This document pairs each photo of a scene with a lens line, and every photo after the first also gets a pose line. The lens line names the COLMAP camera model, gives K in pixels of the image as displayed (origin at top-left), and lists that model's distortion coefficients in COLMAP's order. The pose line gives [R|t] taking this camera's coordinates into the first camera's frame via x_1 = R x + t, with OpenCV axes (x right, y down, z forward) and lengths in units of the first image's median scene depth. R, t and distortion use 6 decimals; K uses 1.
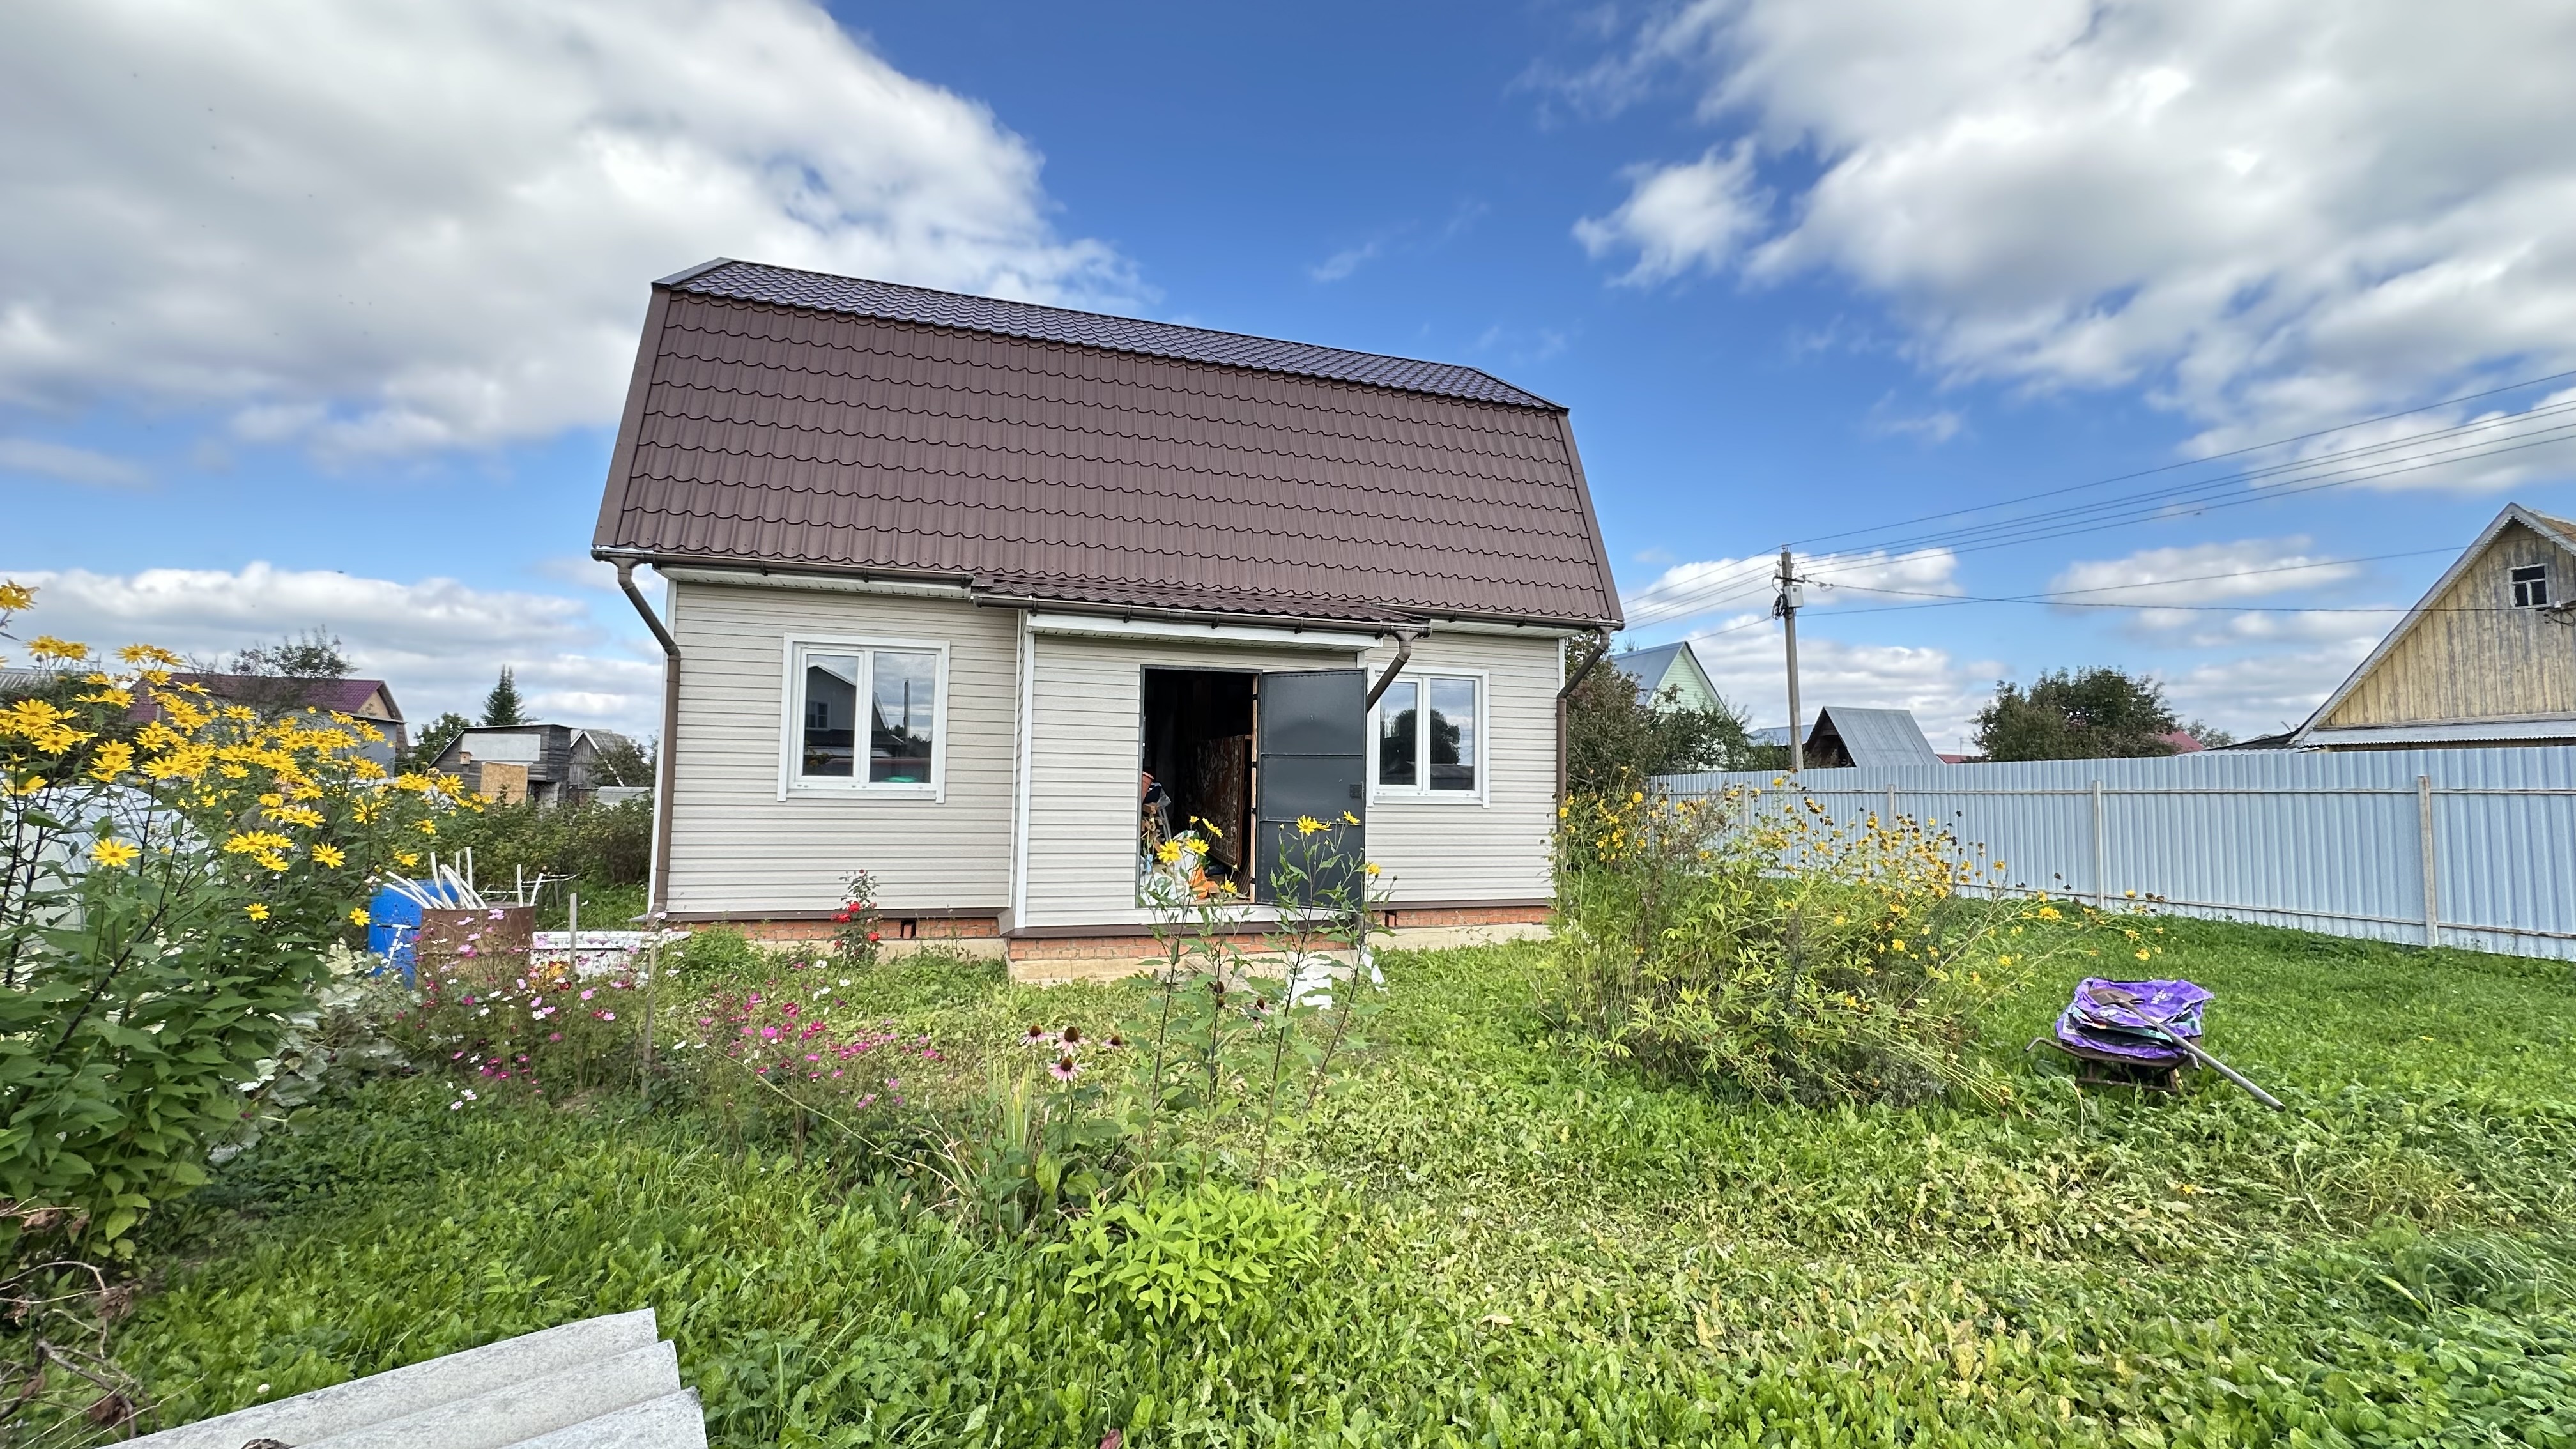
lens RADIAL K [[1023.6, 0, 1282.5], [0, 1023.6, 722.9], [0, 0, 1]] dist [-0.005755, 0.001892]
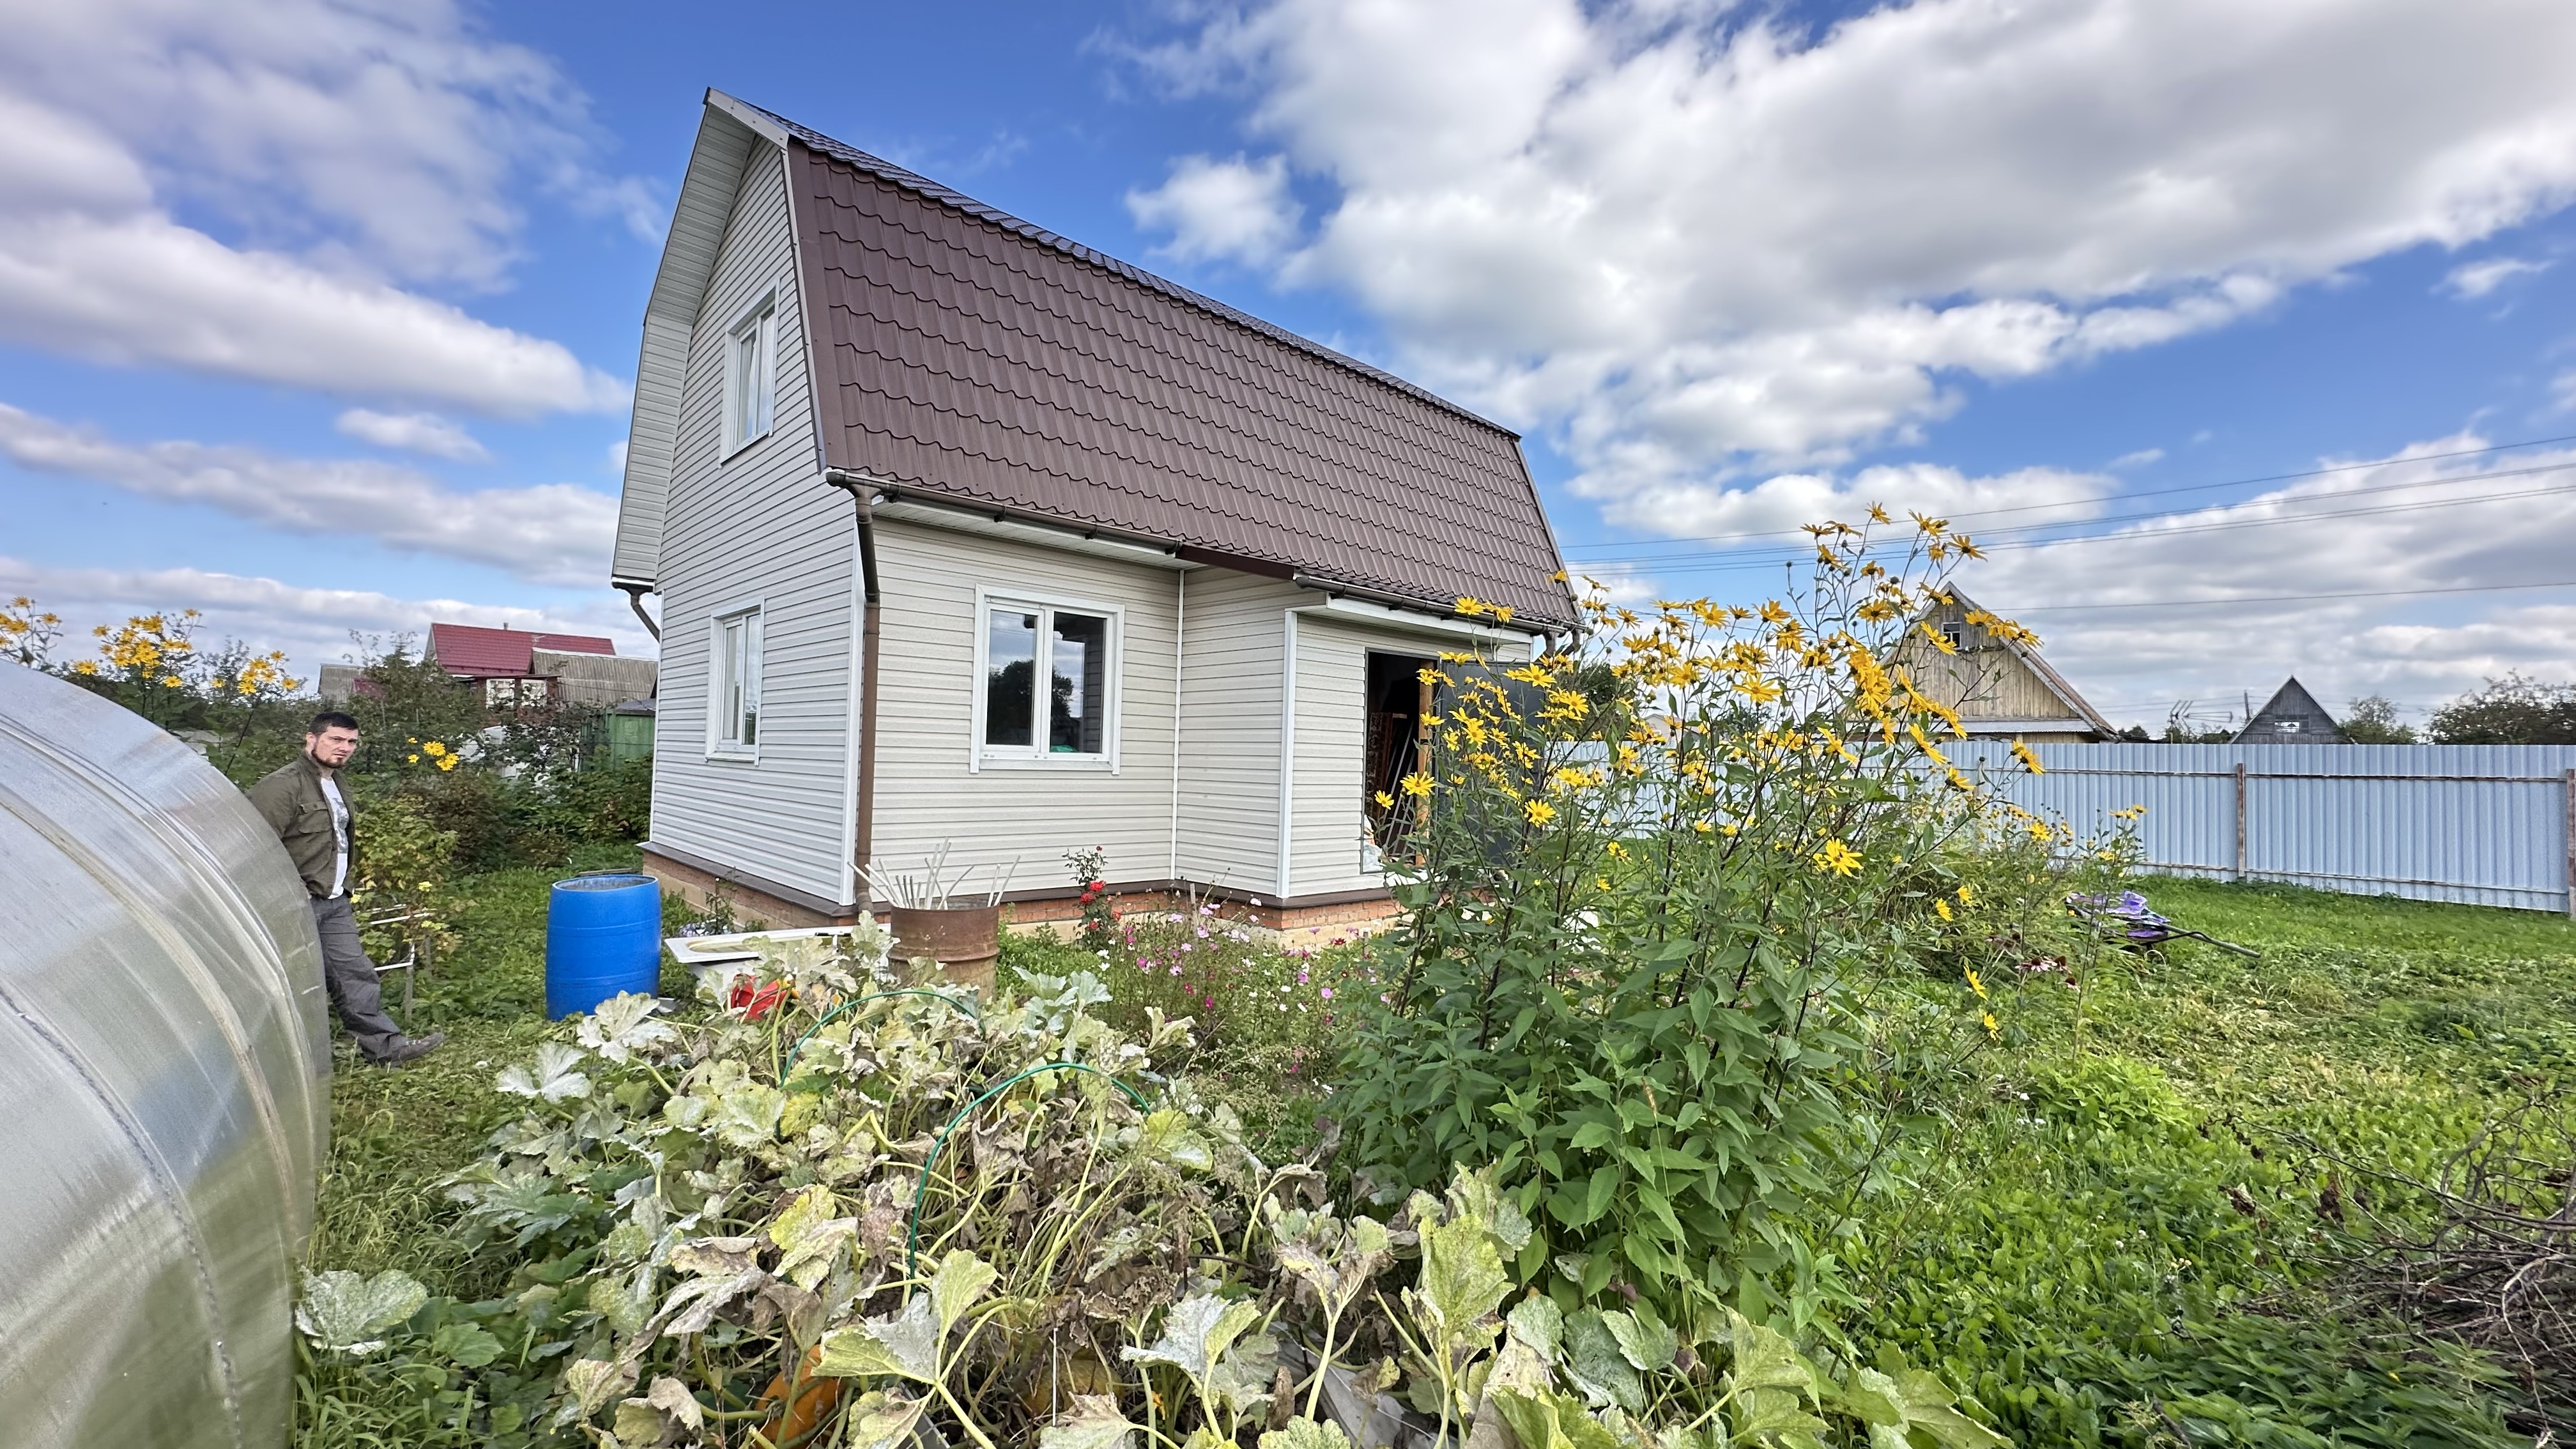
lens RADIAL K [[1023.6, 0, 1239.5], [0, 1023.6, 704.2], [0, 0, 1]] dist [-0.005755, 0.001892]
pose [[0.892647, 0.030657, 0.449713, -0.570672], [-0.046036, 0.998668, 0.023300, -0.012568], [-0.448399, -0.041501, 0.892869, 0.077923]]
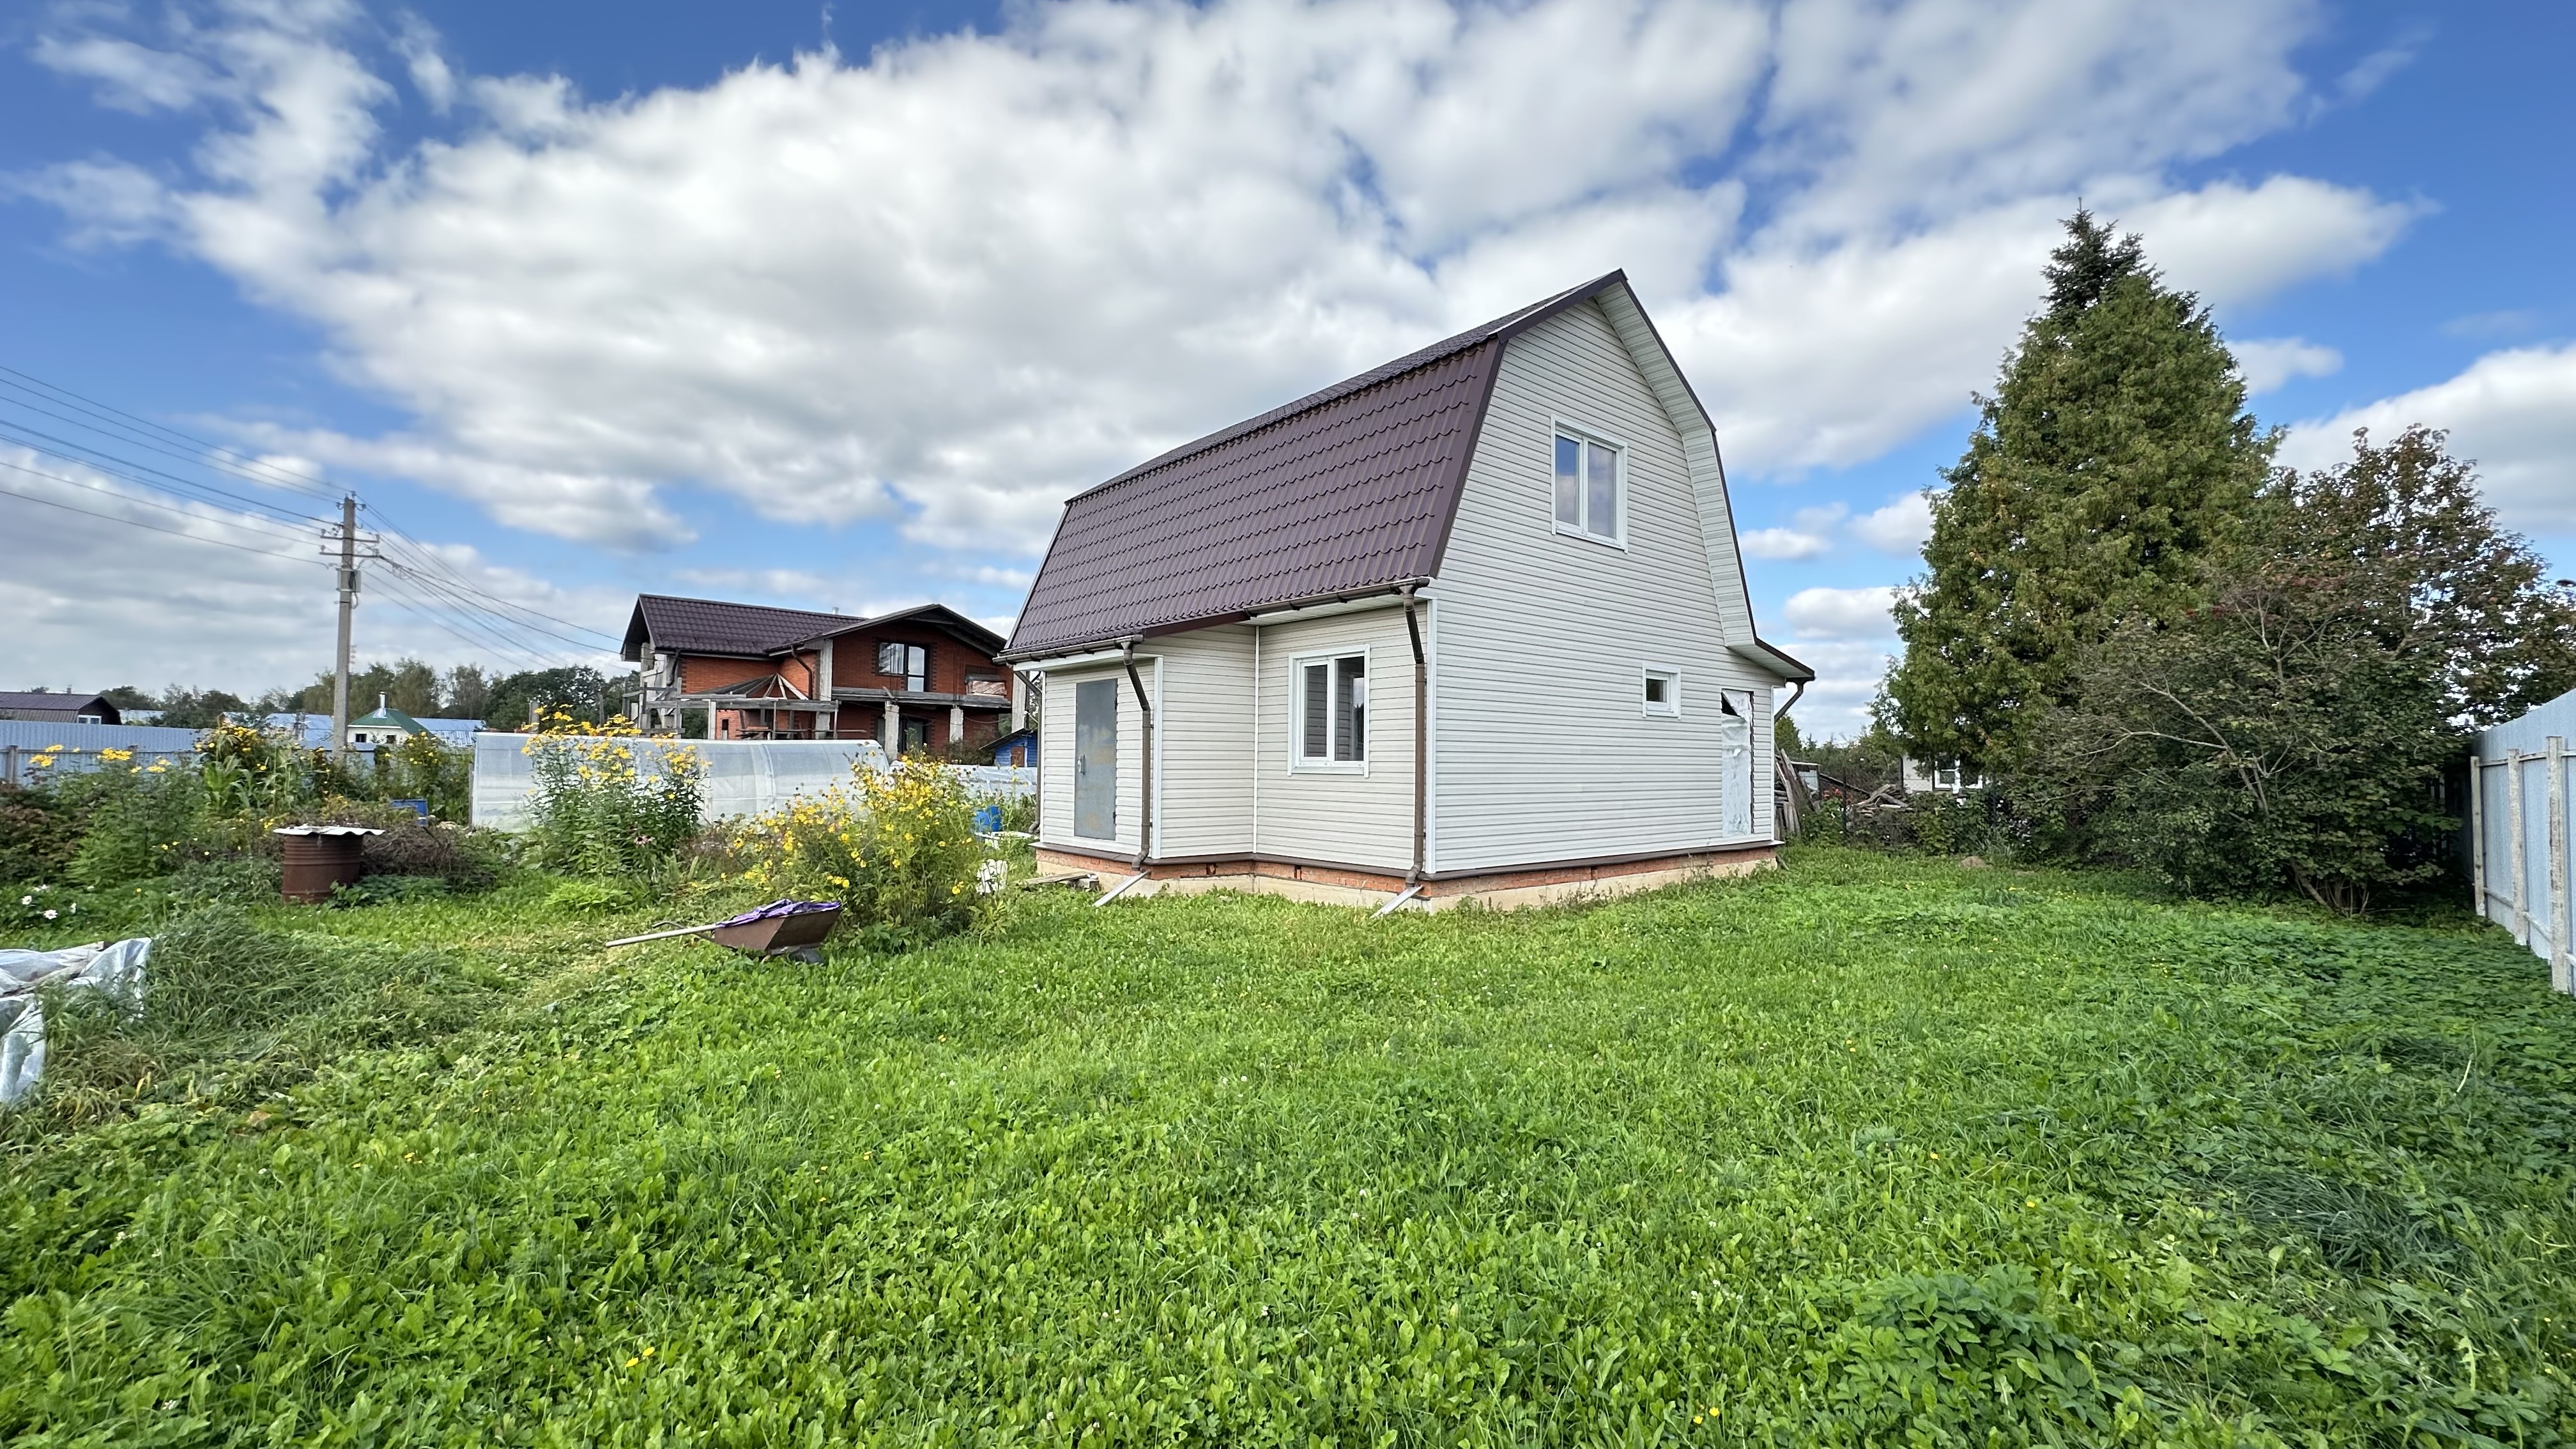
lens RADIAL K [[1023.6, 0, 1288.0], [0, 1023.6, 721.4], [0, 0, 1]] dist [-0.005755, 0.001892]
pose [[0.410714, -0.048771, -0.910459, 1.120238], [0.061424, 0.997780, -0.025739, 0.047975], [0.909693, -0.045353, 0.412798, 0.497029]]
